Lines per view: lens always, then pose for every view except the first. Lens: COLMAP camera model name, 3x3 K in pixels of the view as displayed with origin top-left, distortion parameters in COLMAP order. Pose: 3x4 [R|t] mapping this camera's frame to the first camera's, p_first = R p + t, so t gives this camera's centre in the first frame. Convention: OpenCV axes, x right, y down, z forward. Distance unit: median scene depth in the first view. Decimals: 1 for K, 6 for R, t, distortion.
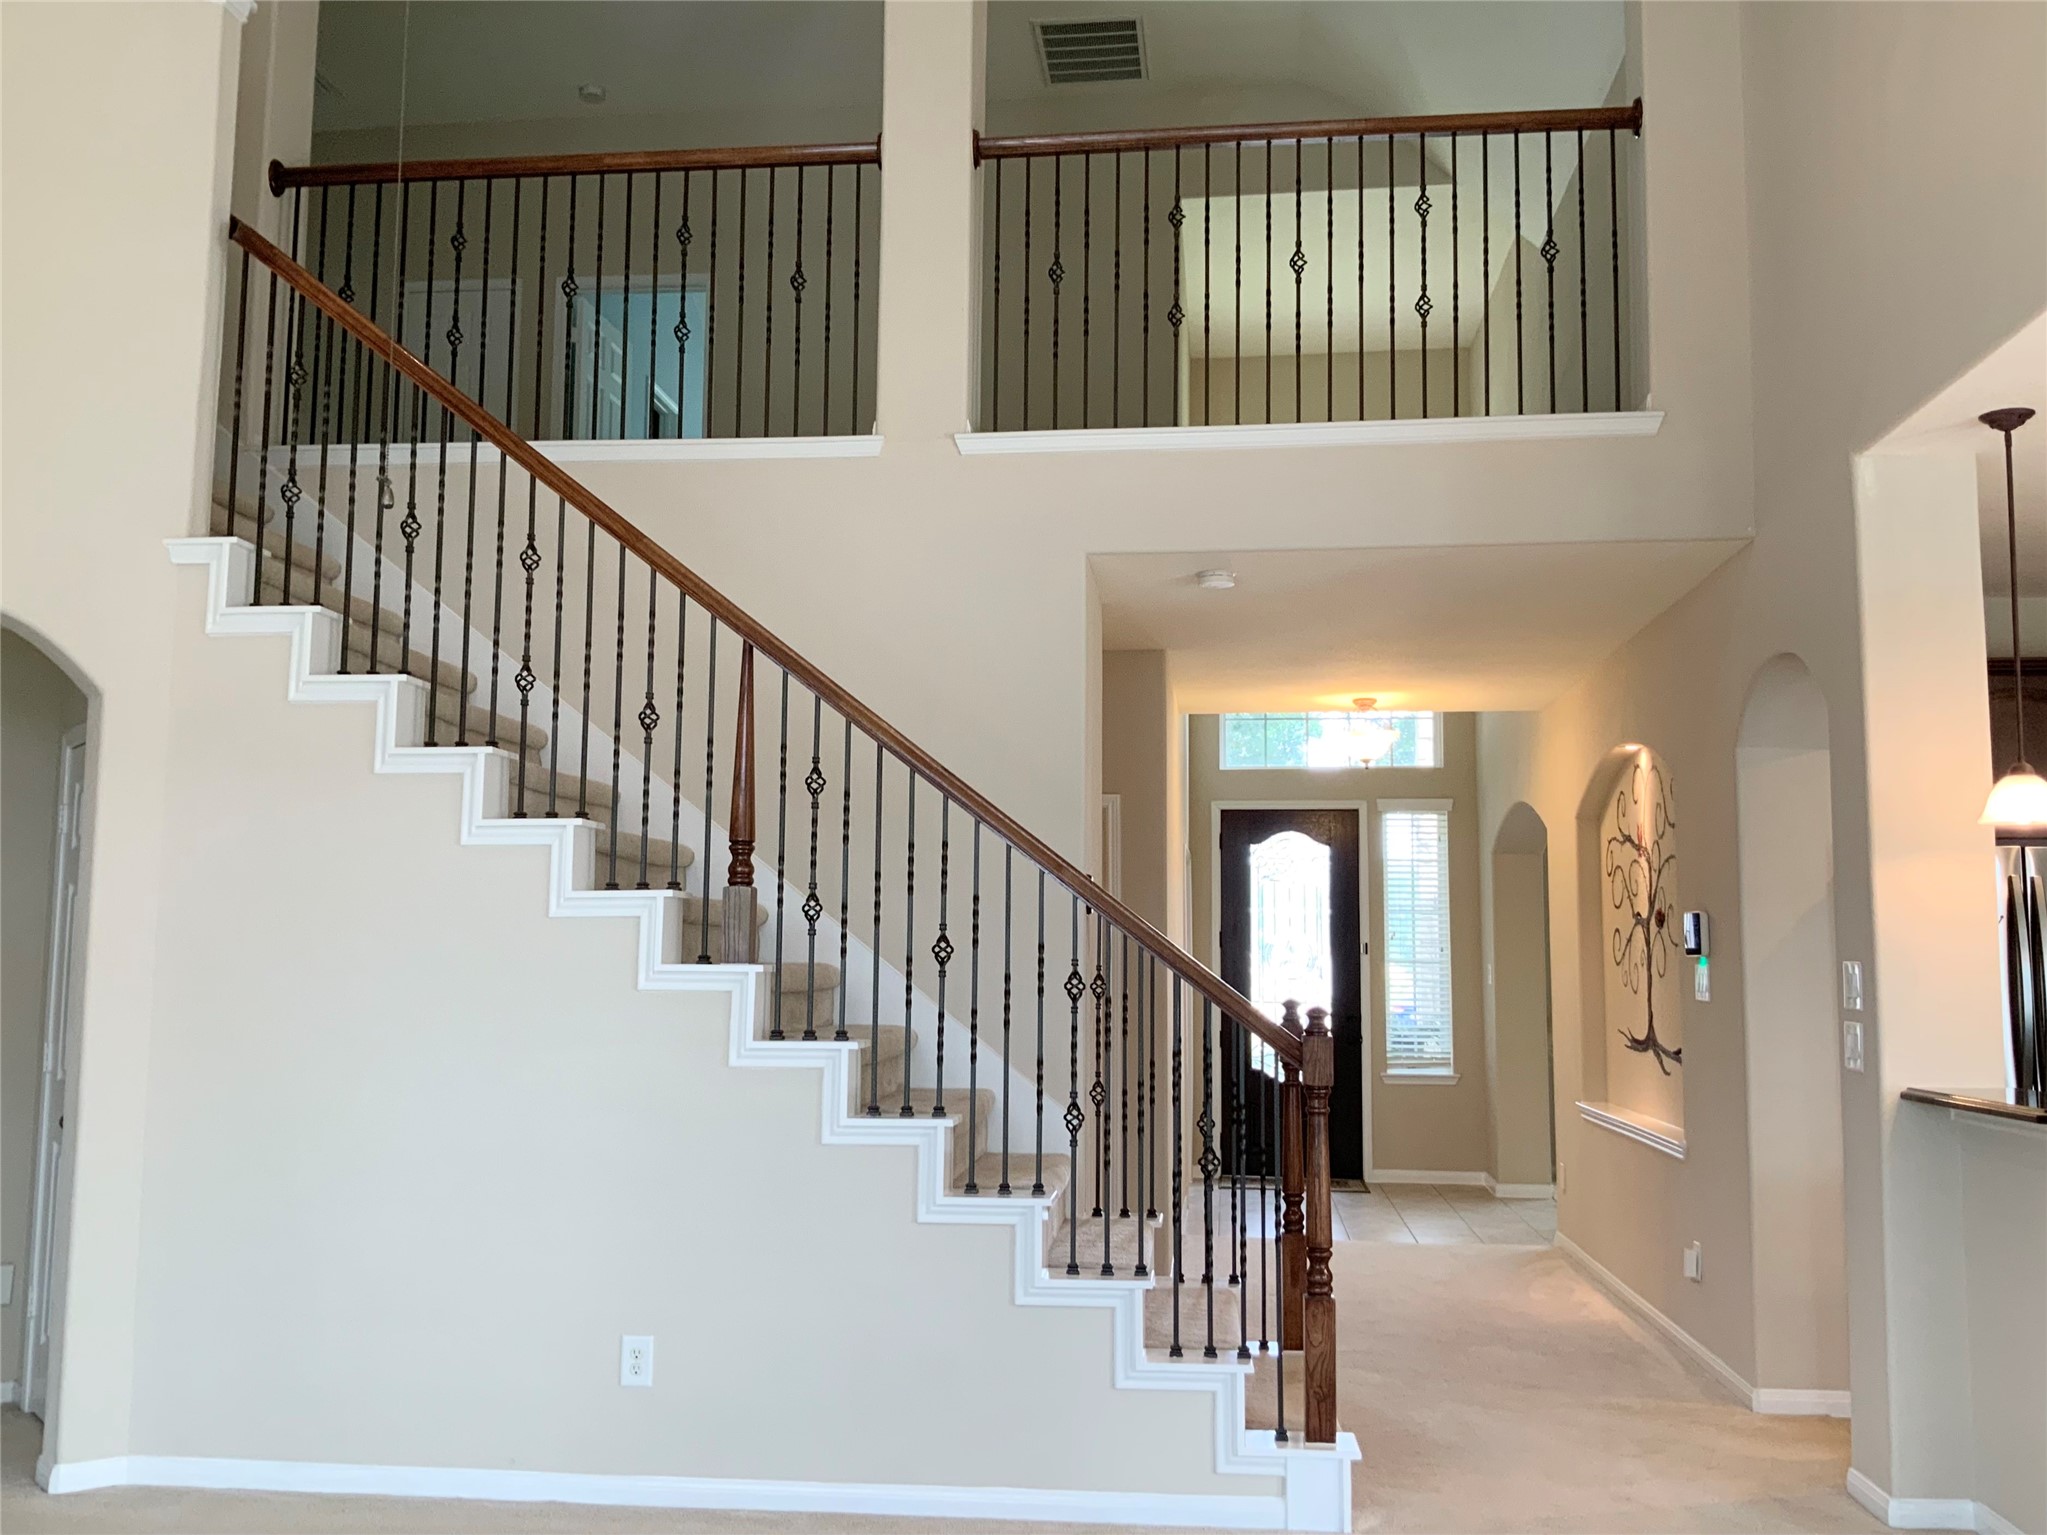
lens RADIAL K [[1690.4, 0, 1023.5], [0, 1690.4, 767.5], [0, 0, 1]] dist [0.112433, -0.228001]
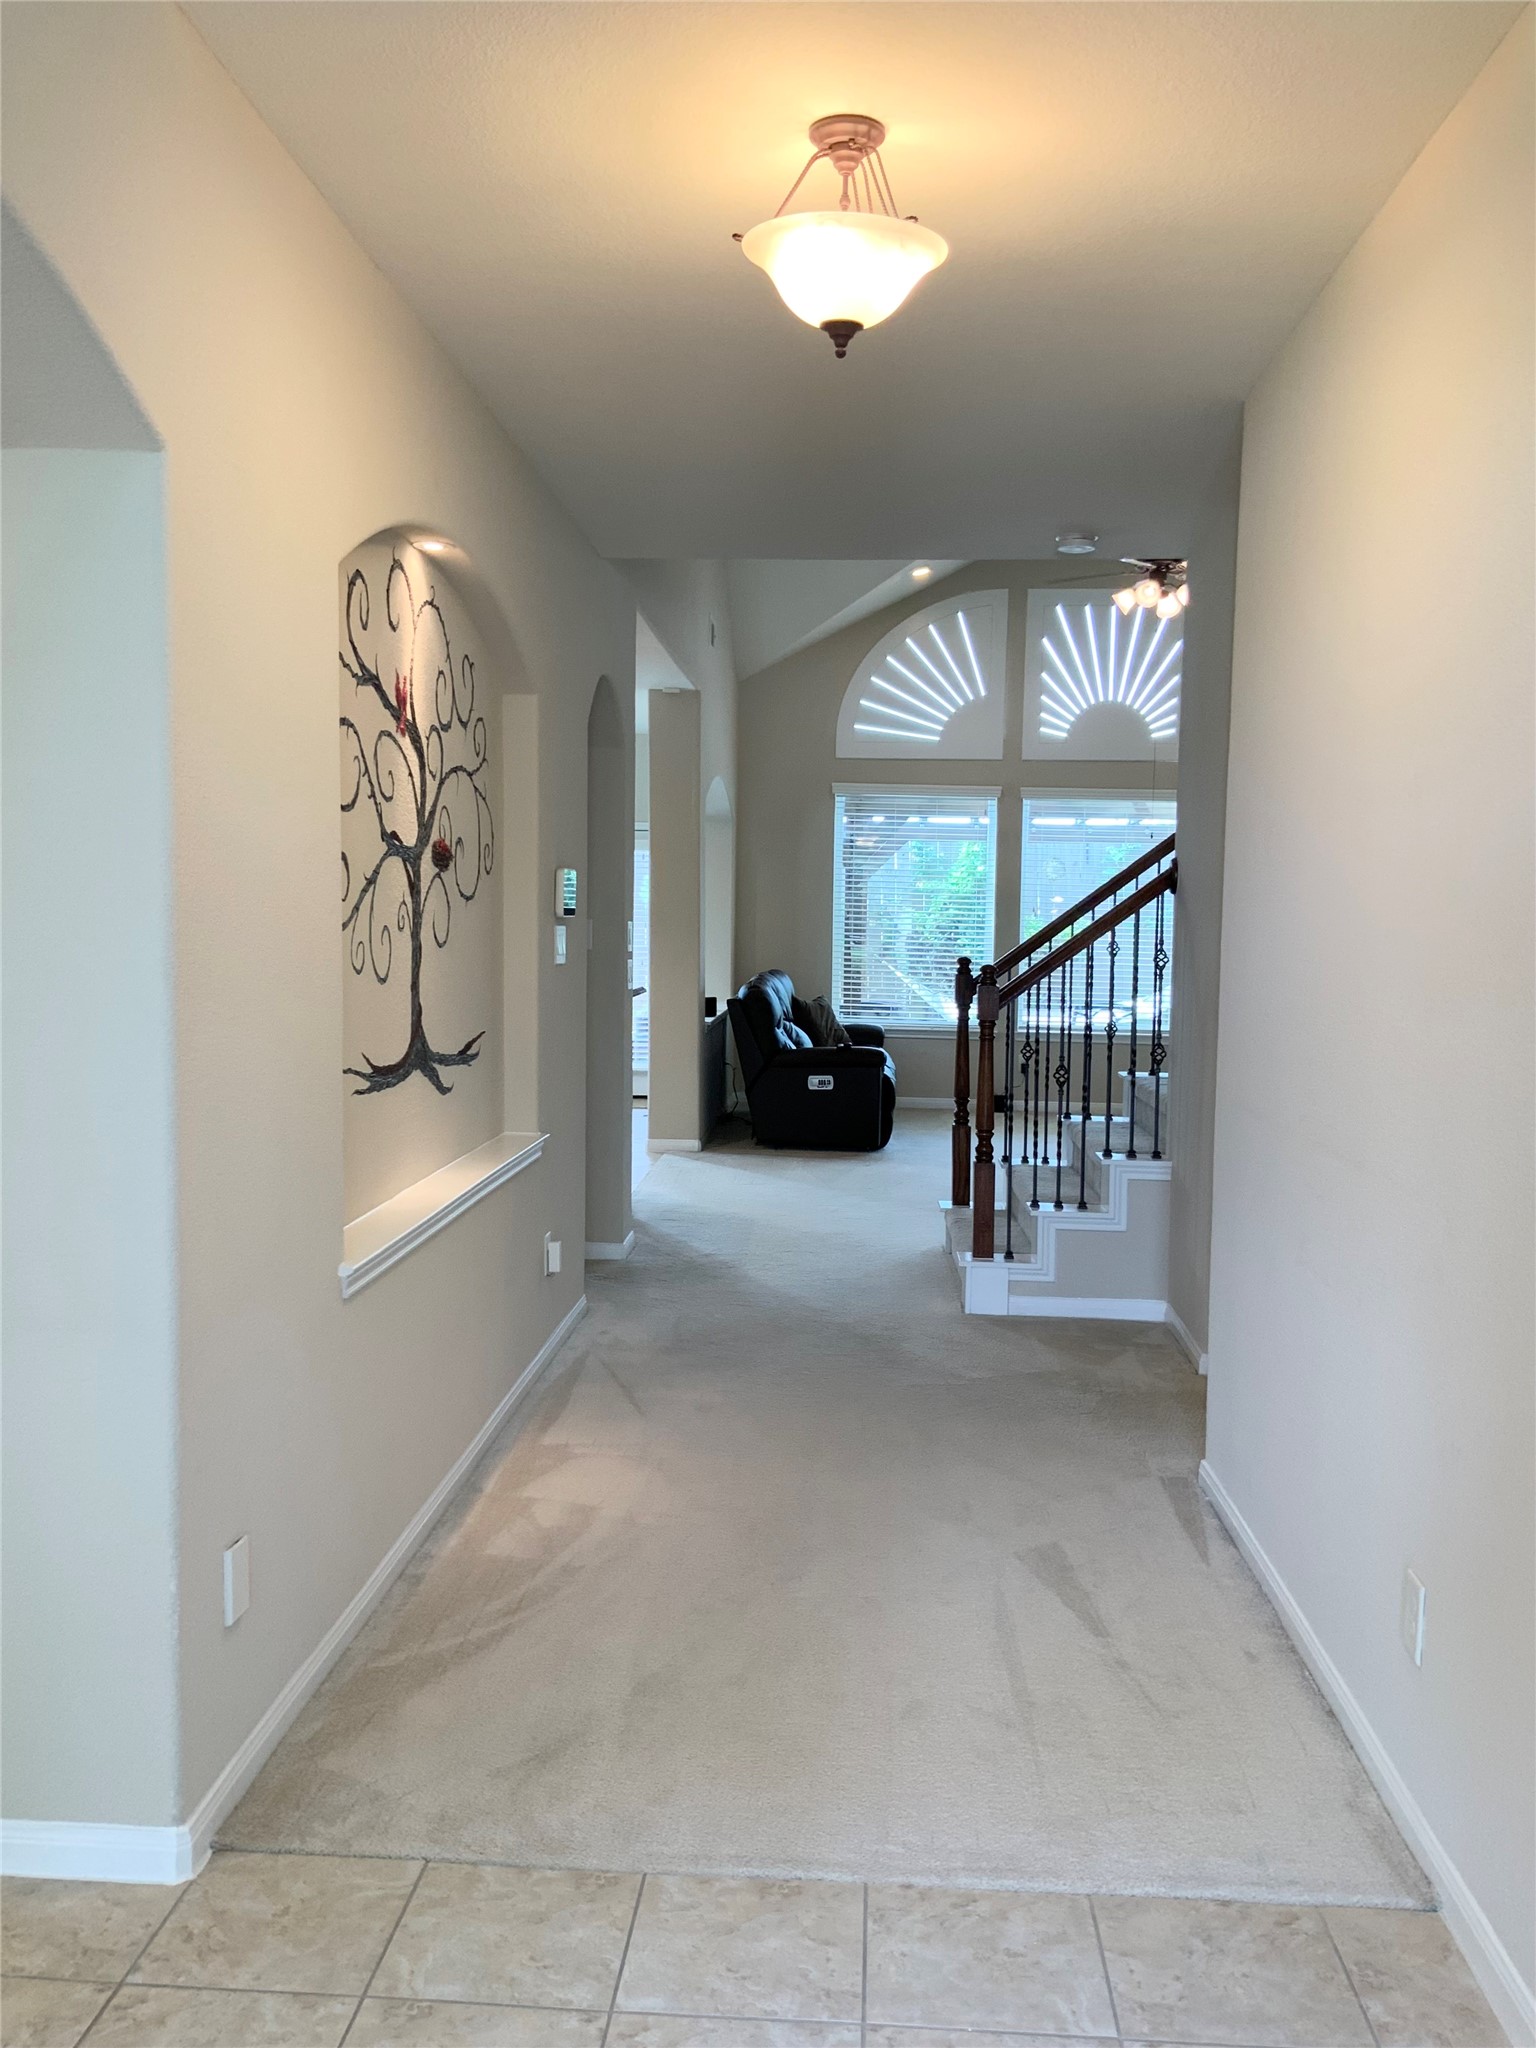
lens RADIAL K [[1691.2, 0, 768.0], [0, 1691.2, 1024.0], [0, 0, 1]] dist [0.112433, -0.228001]
pose [[-0.997864, -0.025845, -0.059997, 0.280923], [-0.022798, 0.998442, -0.050922, 0.176433], [0.061220, -0.049445, -0.996899, 1.597101]]
